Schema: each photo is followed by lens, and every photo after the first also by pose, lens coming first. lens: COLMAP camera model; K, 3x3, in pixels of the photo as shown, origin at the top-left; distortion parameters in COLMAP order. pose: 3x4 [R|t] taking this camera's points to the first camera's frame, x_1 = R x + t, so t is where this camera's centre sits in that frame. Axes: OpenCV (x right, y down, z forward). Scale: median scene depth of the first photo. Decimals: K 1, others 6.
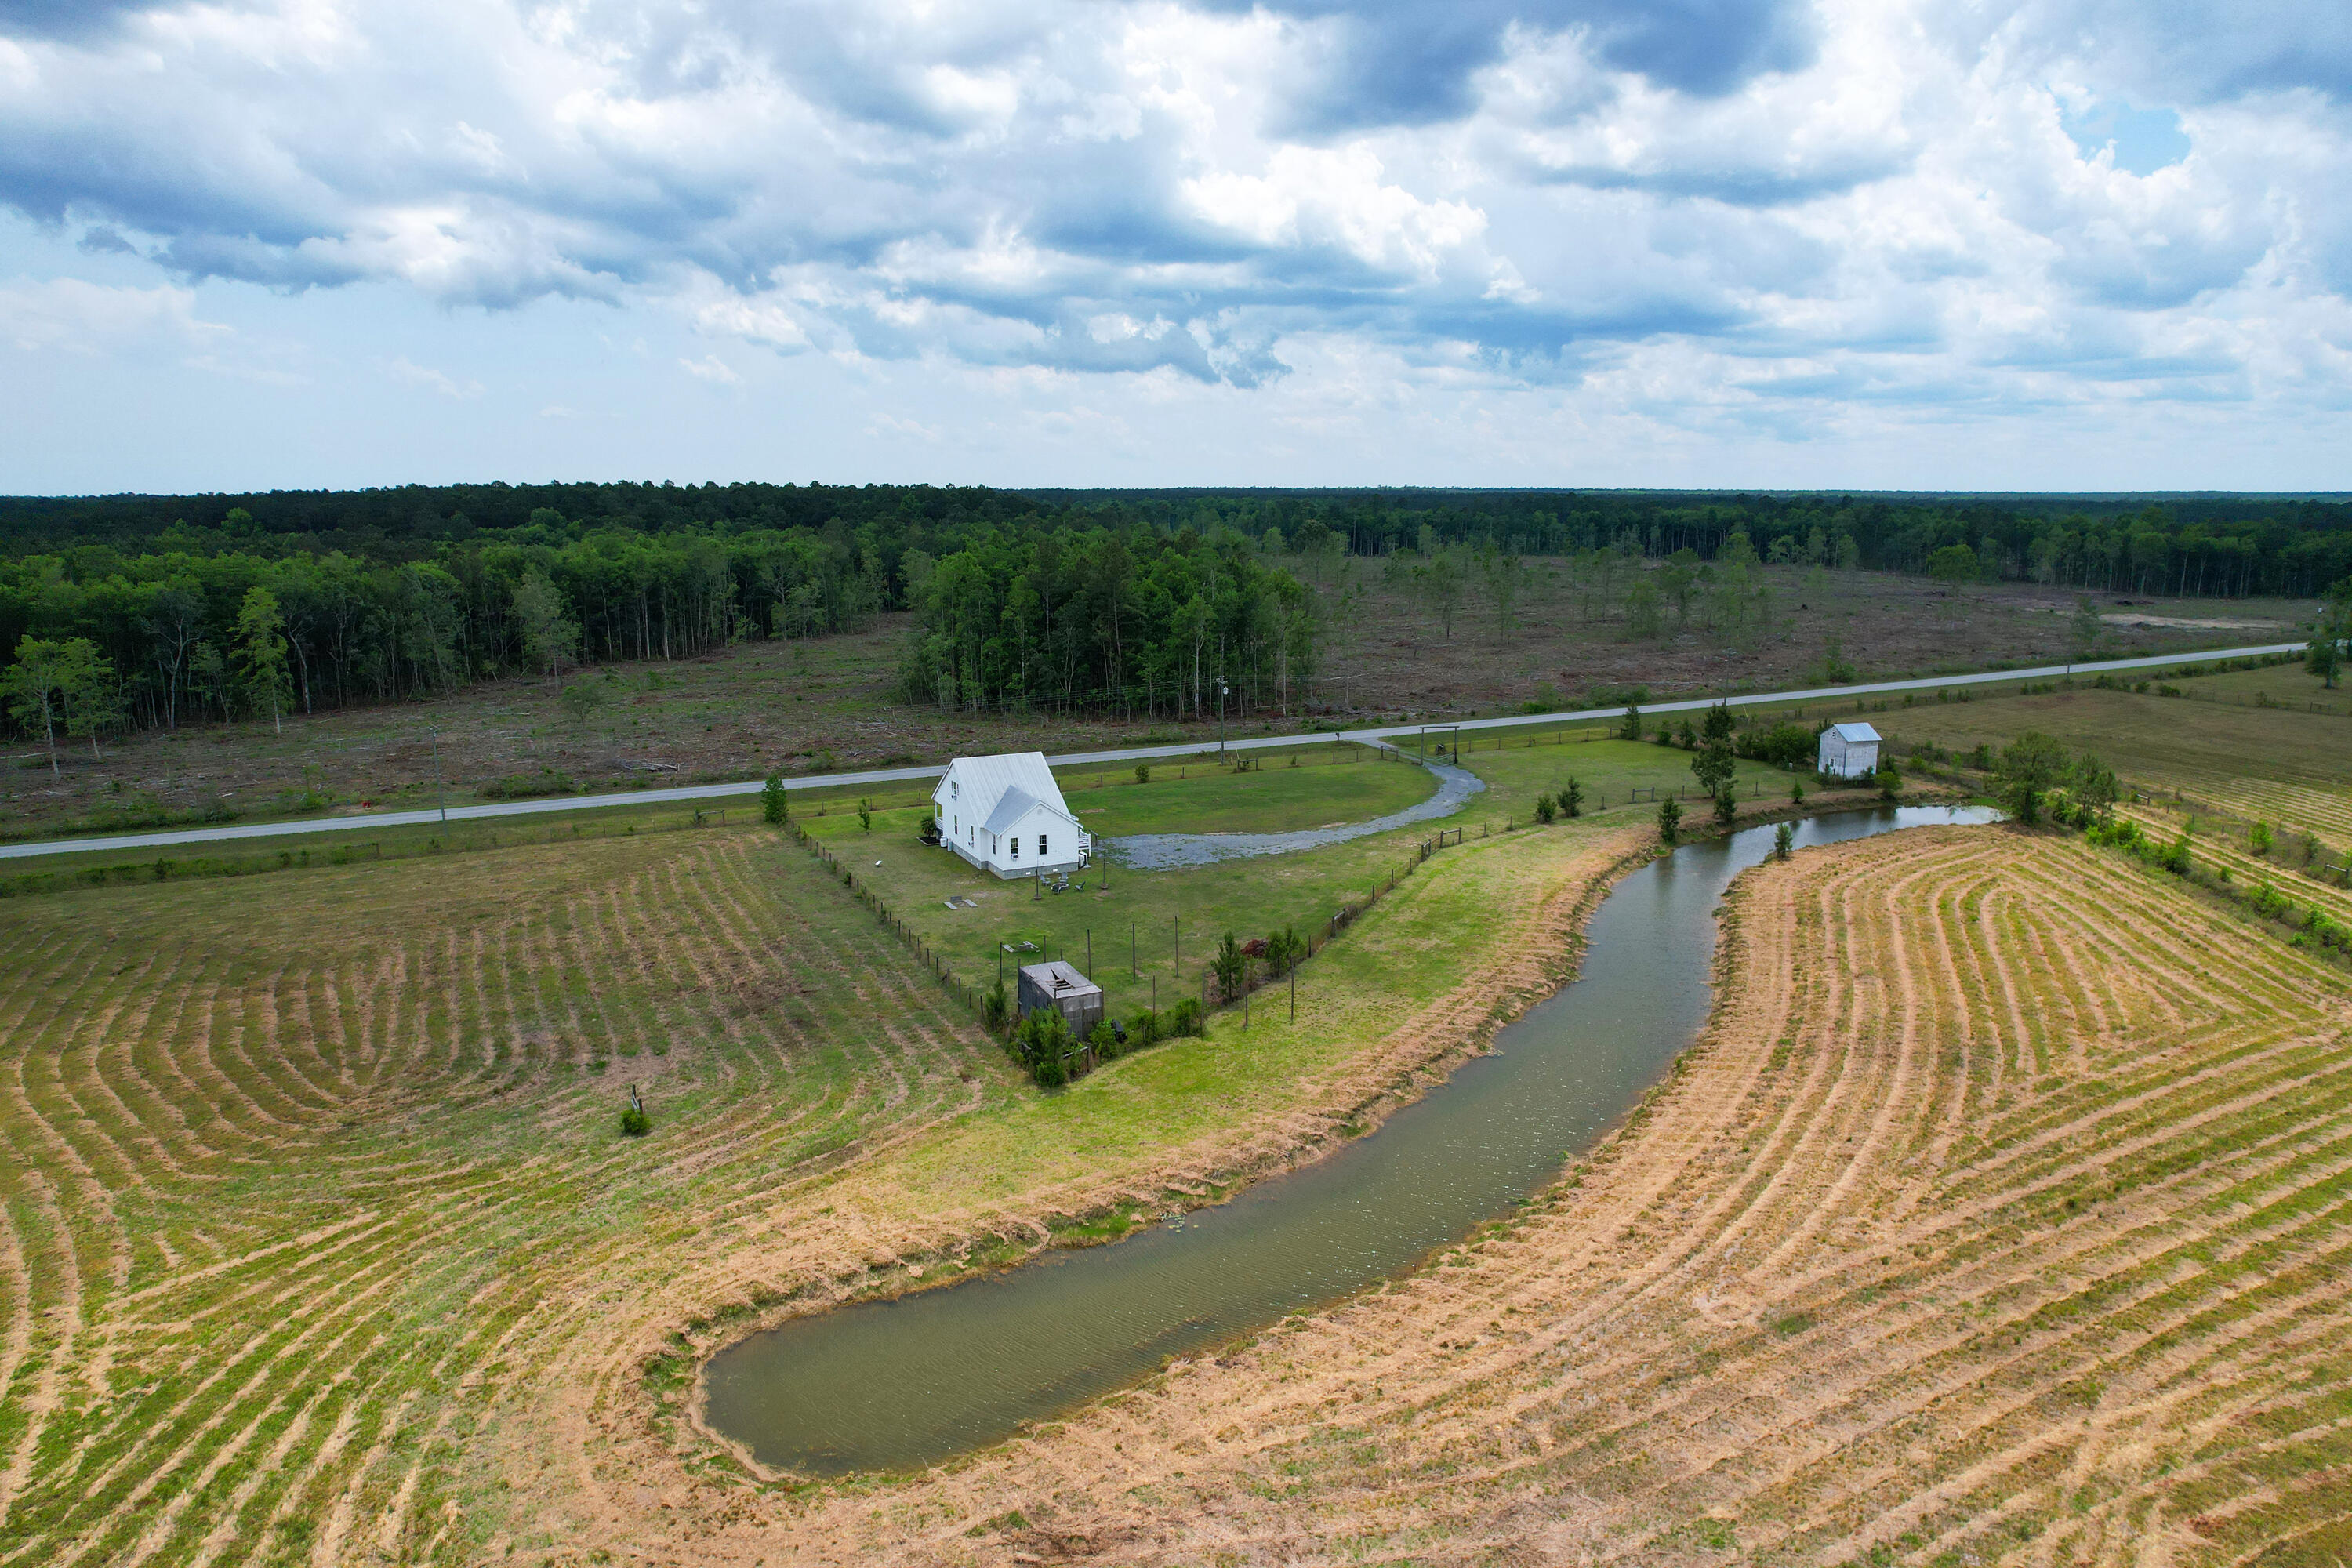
lens RADIAL K [[1493.8, 0, 1176.0], [0, 1493.8, 784.0], [0, 0, 1]] dist [-0.058430, 0.054079]
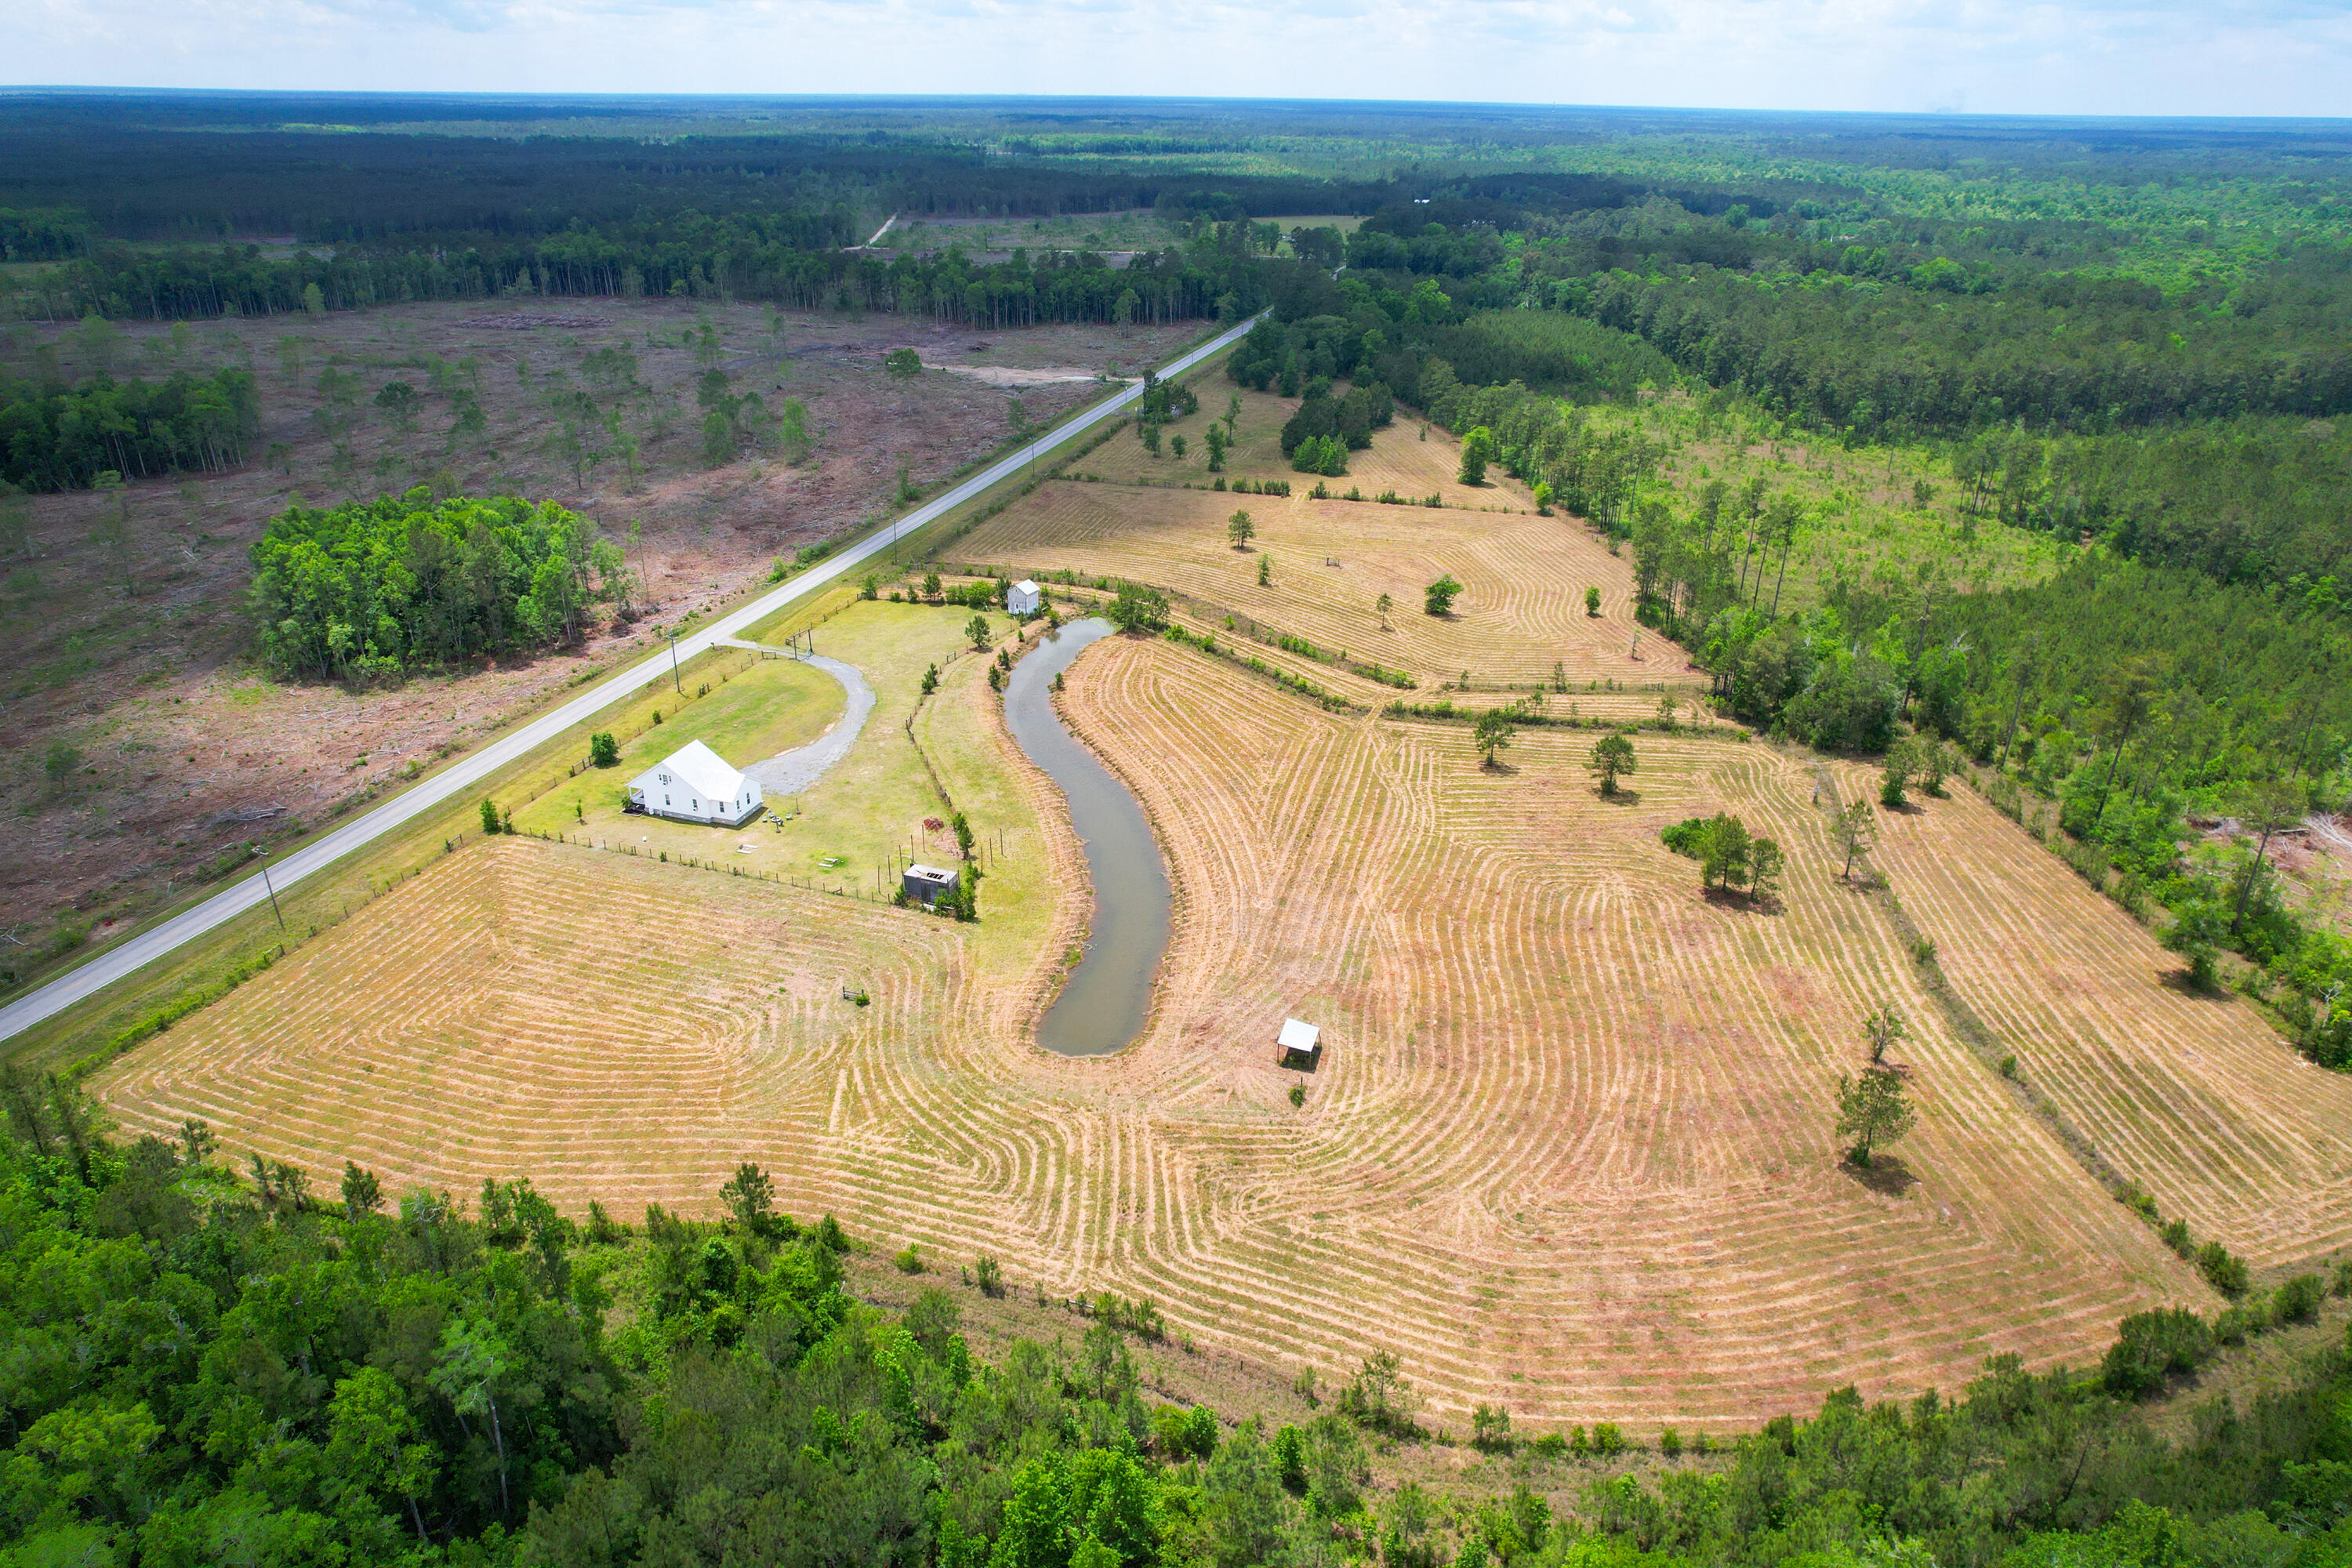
lens RADIAL K [[1498.8, 0, 1199.4], [0, 1498.8, 787.3], [0, 0, 1]] dist [-0.070481, 0.063808]
pose [[0.687376, -0.294532, 0.663901, -0.714417], [0.120277, 0.947625, 0.295872, -0.341956], [-0.716273, -0.123524, 0.686800, -0.434305]]
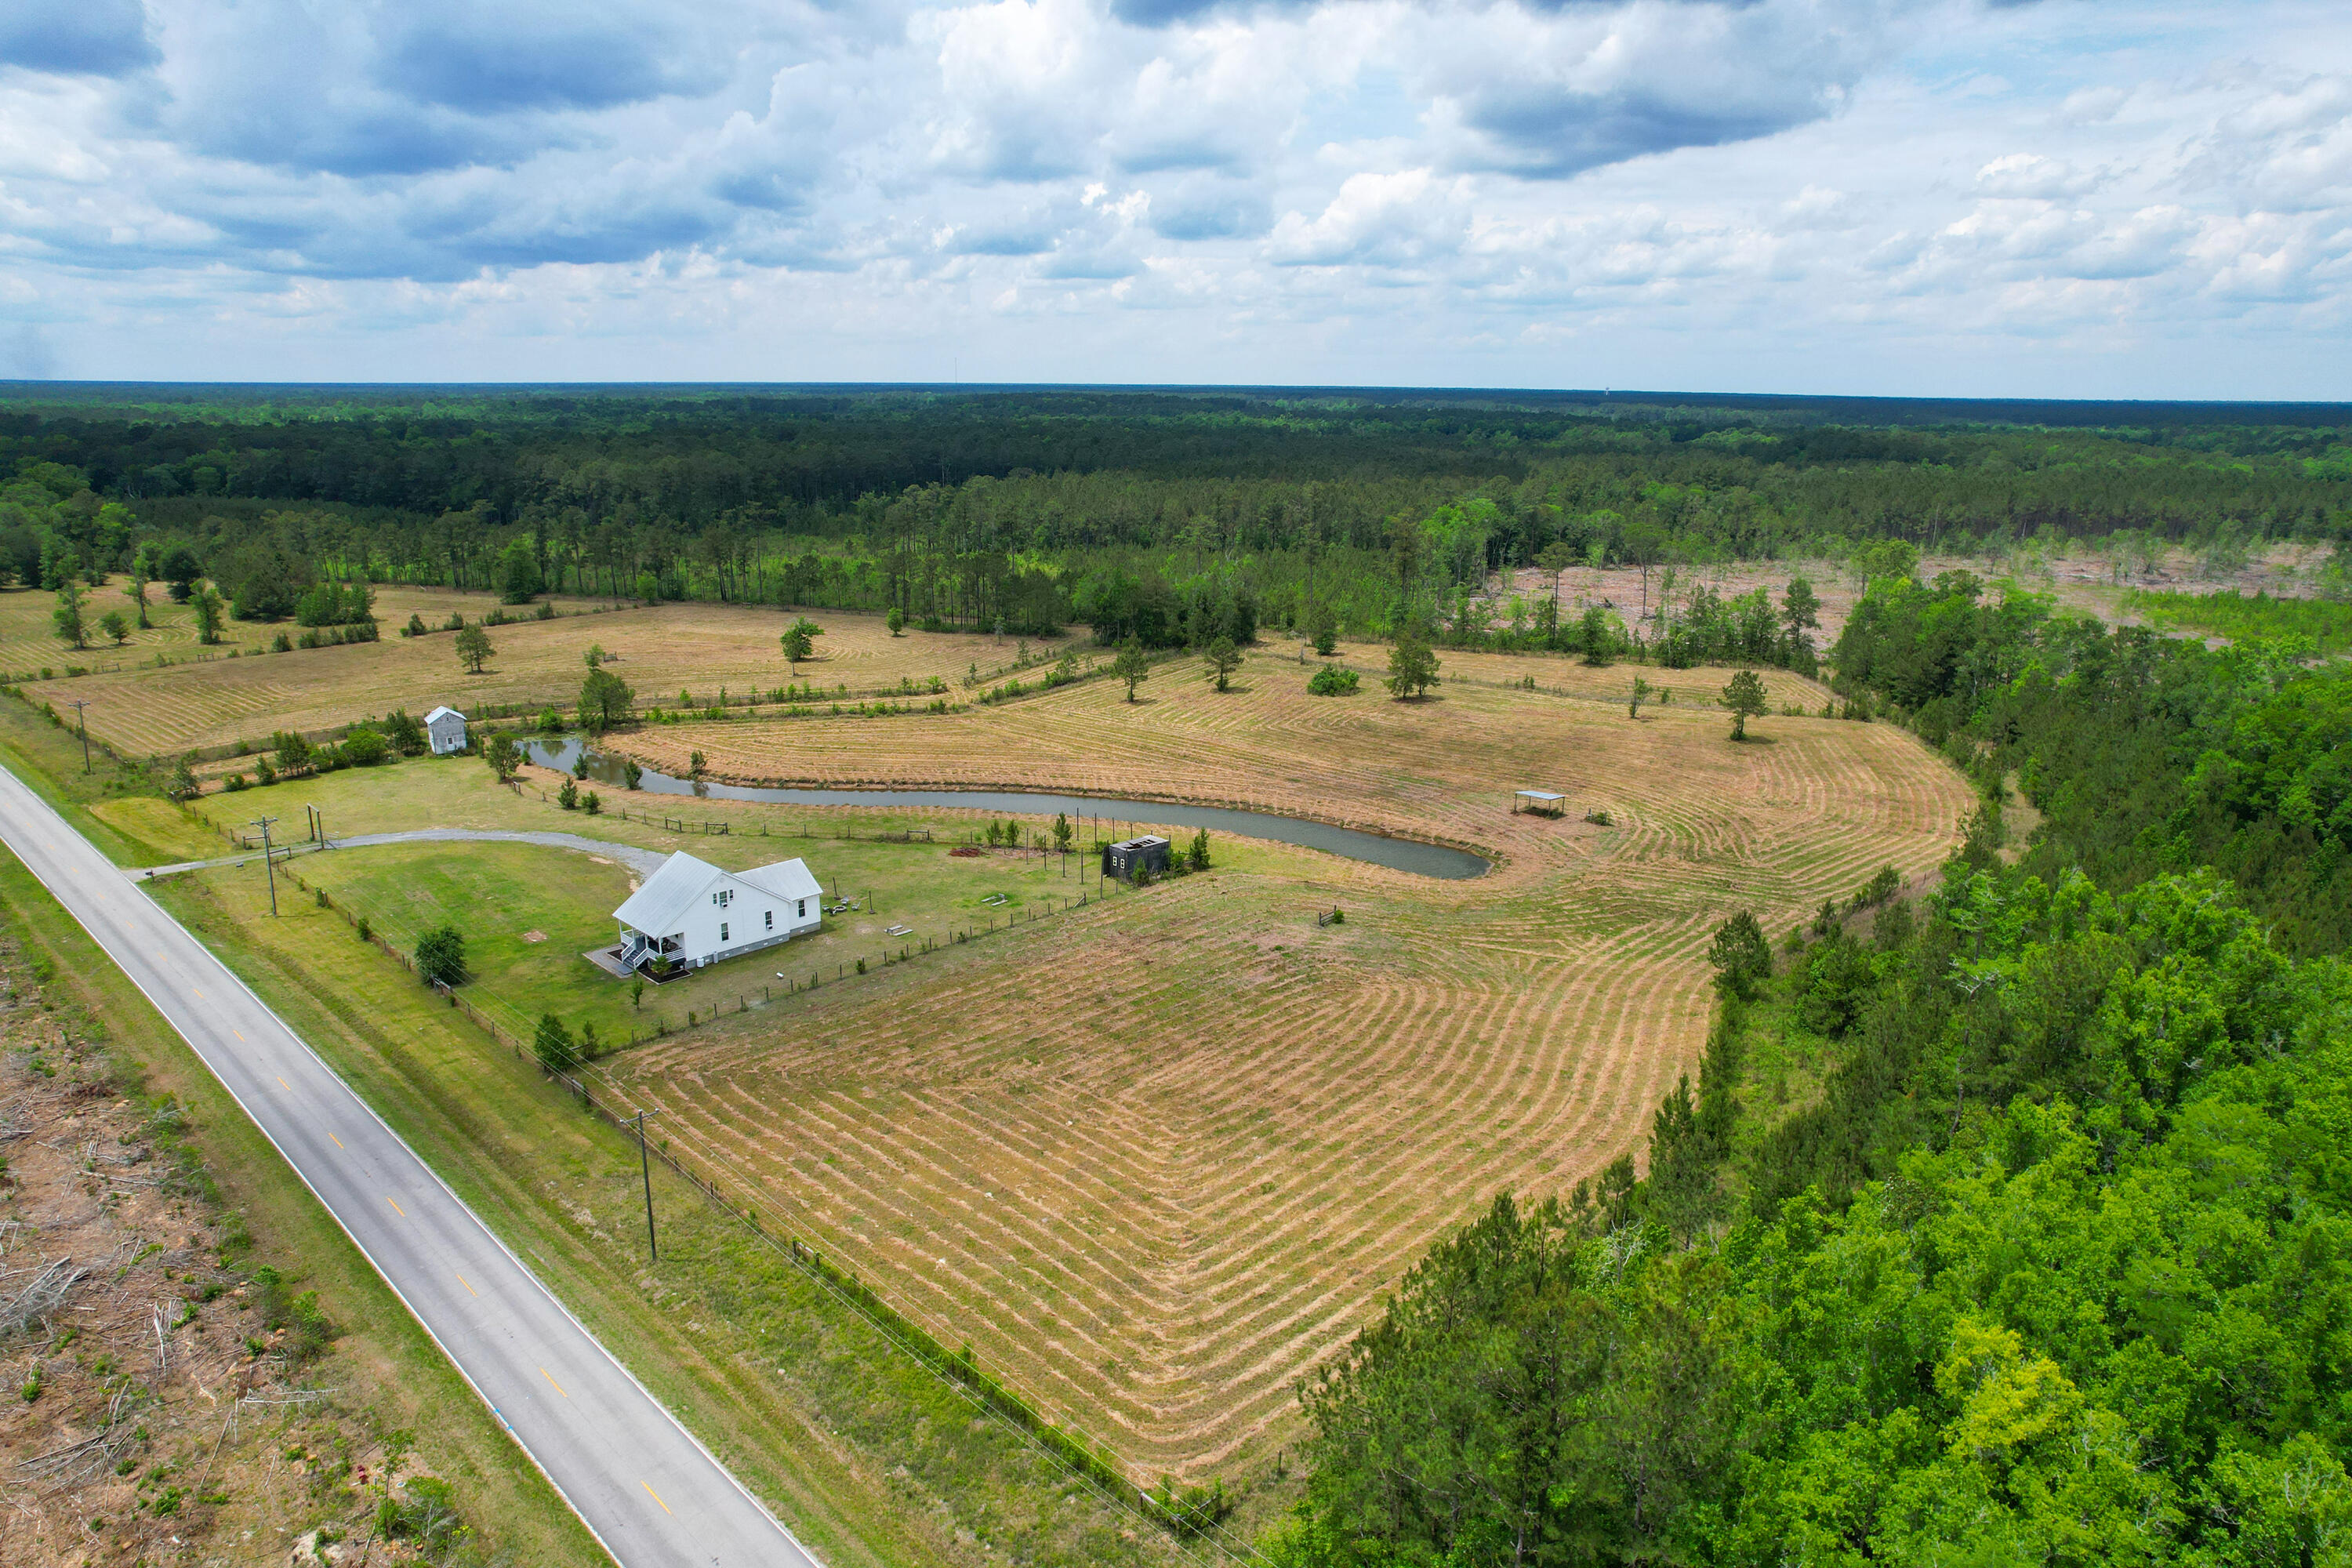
lens RADIAL K [[1493.8, 0, 1176.0], [0, 1493.8, 784.0], [0, 0, 1]] dist [-0.058430, 0.054079]
pose [[-0.343354, -0.238428, 0.908439, -1.034667], [0.174993, 0.934063, 0.311293, -0.294668], [-0.922760, 0.265854, -0.278991, 0.878453]]
